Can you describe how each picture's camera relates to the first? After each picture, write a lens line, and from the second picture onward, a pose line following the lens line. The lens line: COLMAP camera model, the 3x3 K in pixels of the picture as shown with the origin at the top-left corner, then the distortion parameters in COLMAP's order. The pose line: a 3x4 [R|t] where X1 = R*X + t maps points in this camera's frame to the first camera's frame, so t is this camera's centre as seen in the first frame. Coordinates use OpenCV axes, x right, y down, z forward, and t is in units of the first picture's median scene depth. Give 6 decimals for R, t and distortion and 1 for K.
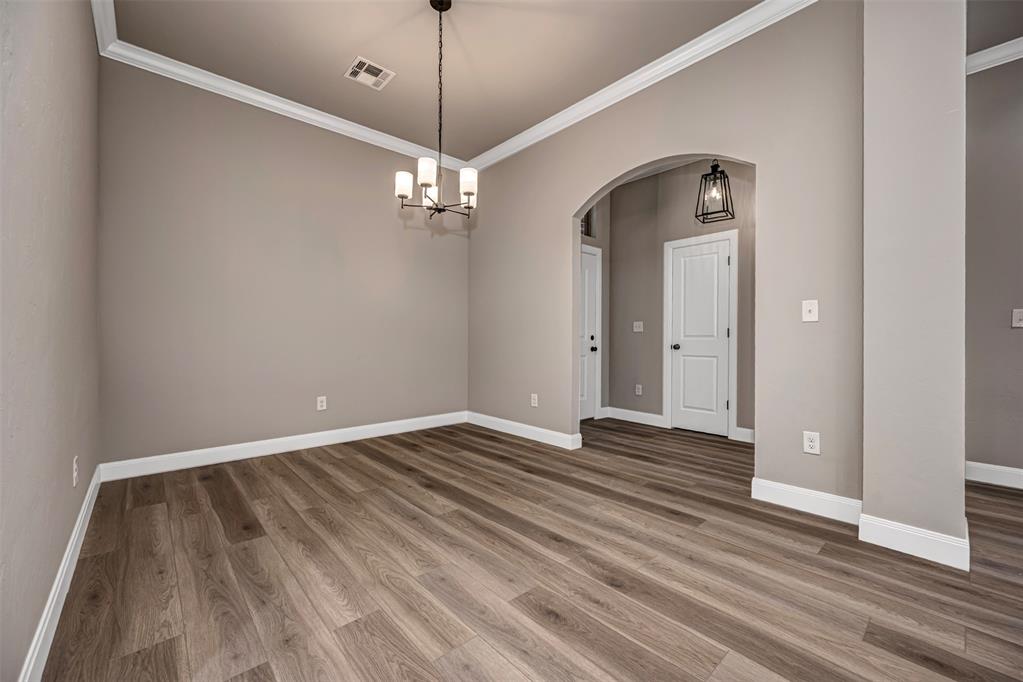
lens RADIAL K [[405.5, 0, 509.3], [0, 405.5, 333.3], [0, 0, 1]] dist [-0.002119, -0.000370]
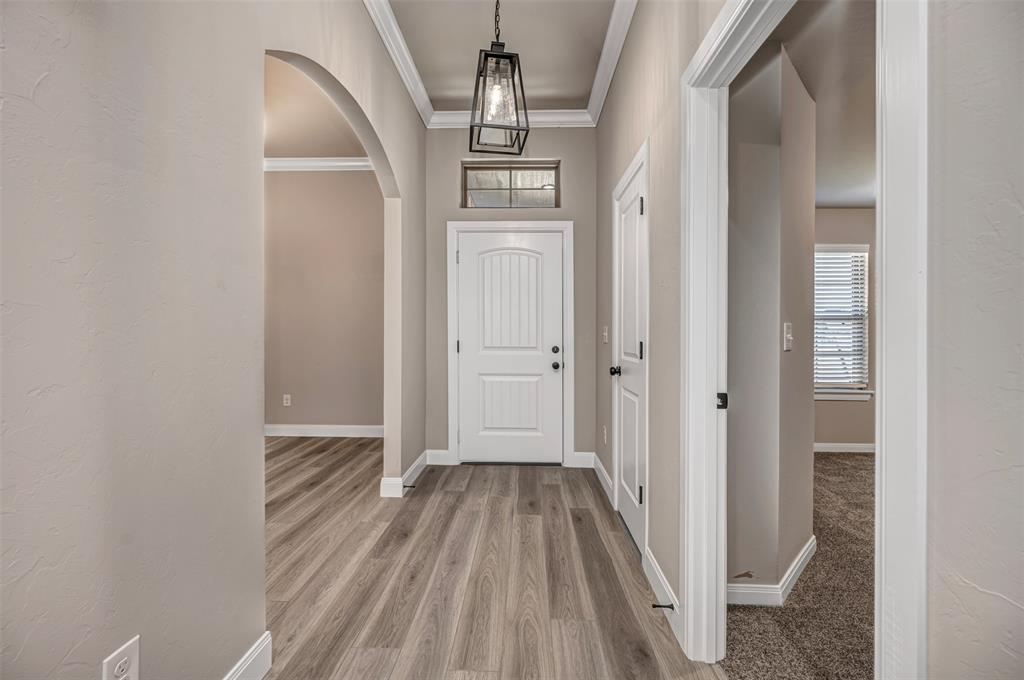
lens RADIAL K [[404.2, 0, 529.5], [0, 404.2, 330.6], [0, 0, 1]] dist [-0.000097, -0.000037]
pose [[0.719134, -0.007608, -0.694830, 0.948935], [0.013400, 0.999906, 0.002920, -0.036474], [0.694743, -0.011411, 0.719168, 0.660166]]
